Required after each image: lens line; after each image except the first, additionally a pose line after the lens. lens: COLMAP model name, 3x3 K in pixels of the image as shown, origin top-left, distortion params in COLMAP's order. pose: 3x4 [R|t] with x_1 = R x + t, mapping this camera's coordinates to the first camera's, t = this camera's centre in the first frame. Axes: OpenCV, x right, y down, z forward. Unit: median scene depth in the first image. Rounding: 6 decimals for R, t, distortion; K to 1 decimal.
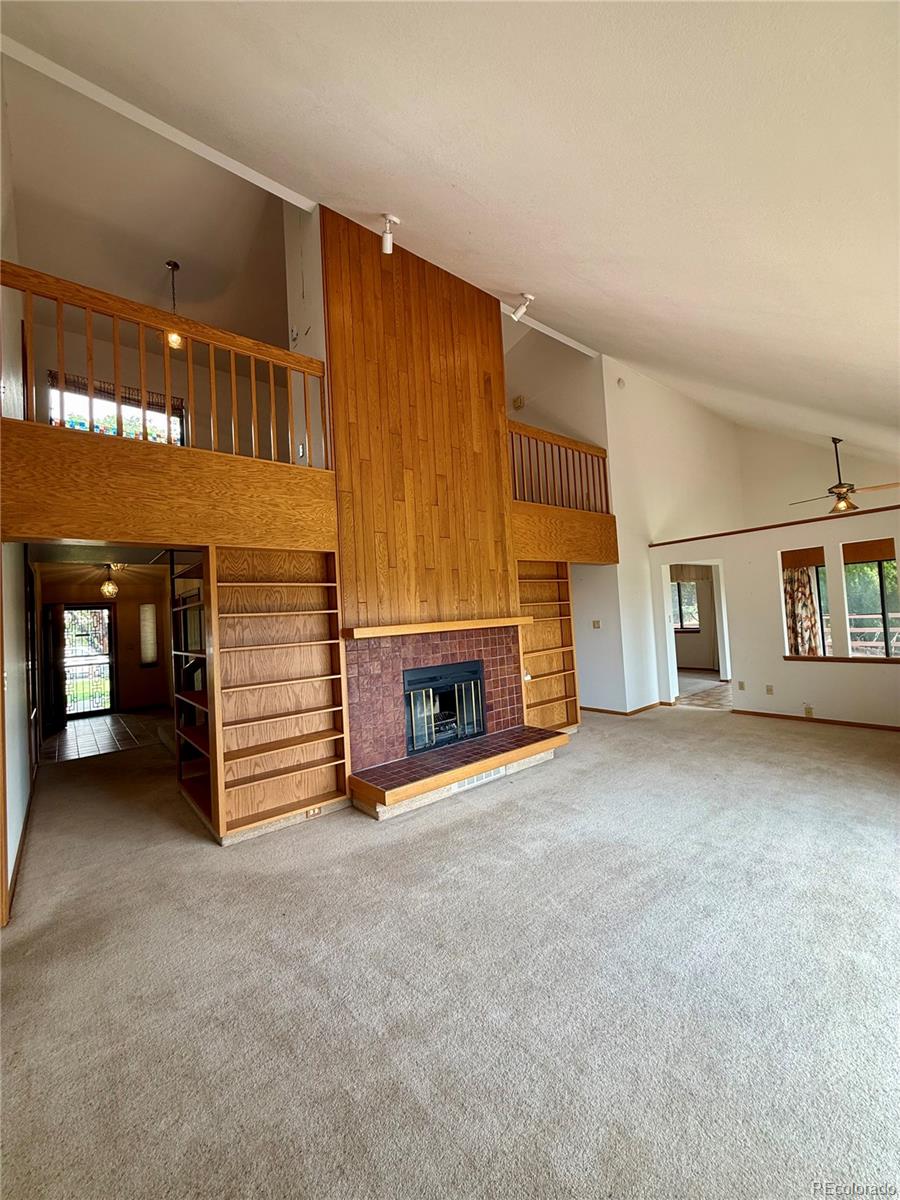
lens RADIAL K [[477.2, 0, 444.2], [0, 477.2, 595.1], [0, 0, 1]] dist [0.000096, -0.000185]
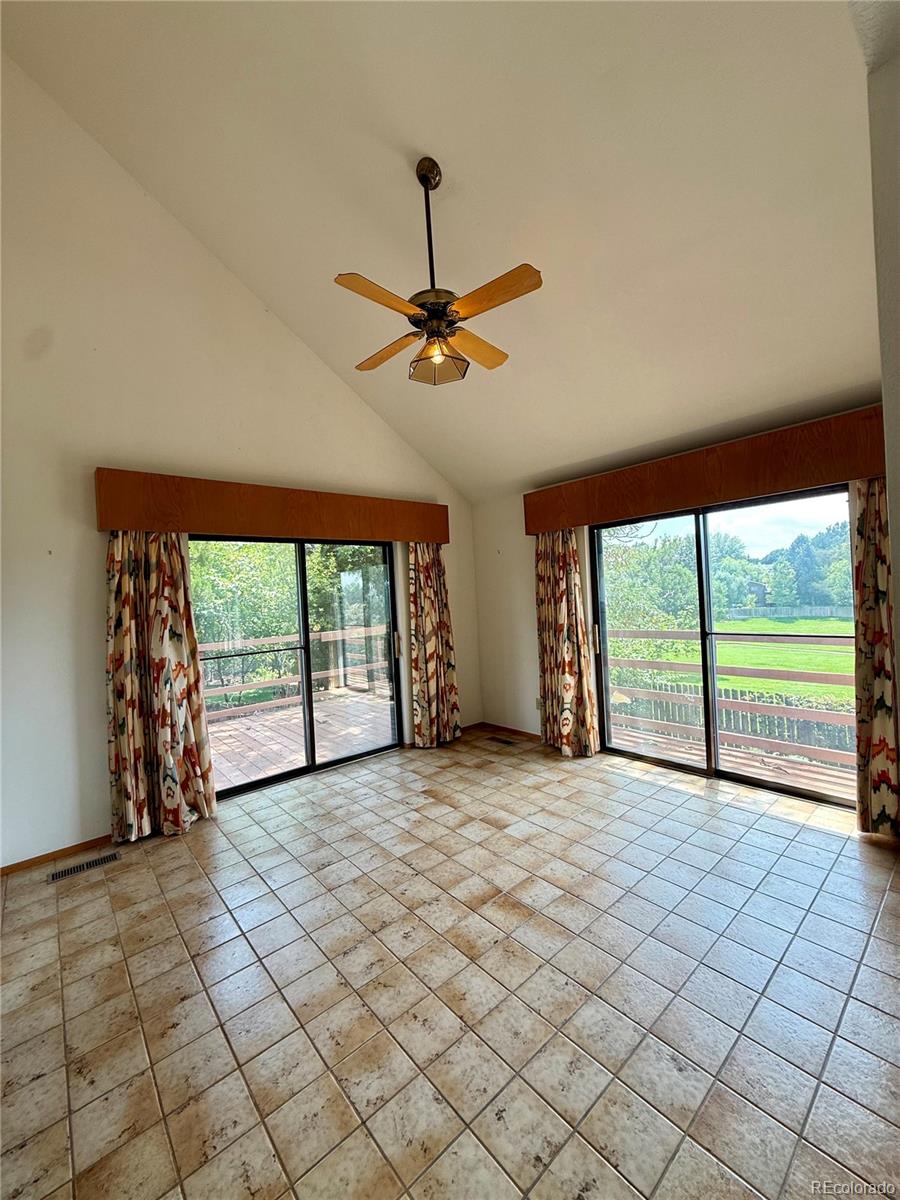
lens RADIAL K [[477.2, 0, 447.0], [0, 477.2, 596.9], [0, 0, 1]] dist [0.000096, -0.000185]
pose [[-0.033812, 0.054472, 0.997943, 0.524584], [0.012295, 0.998461, -0.054084, 0.019920], [-0.999353, 0.010441, -0.034430, 1.108788]]
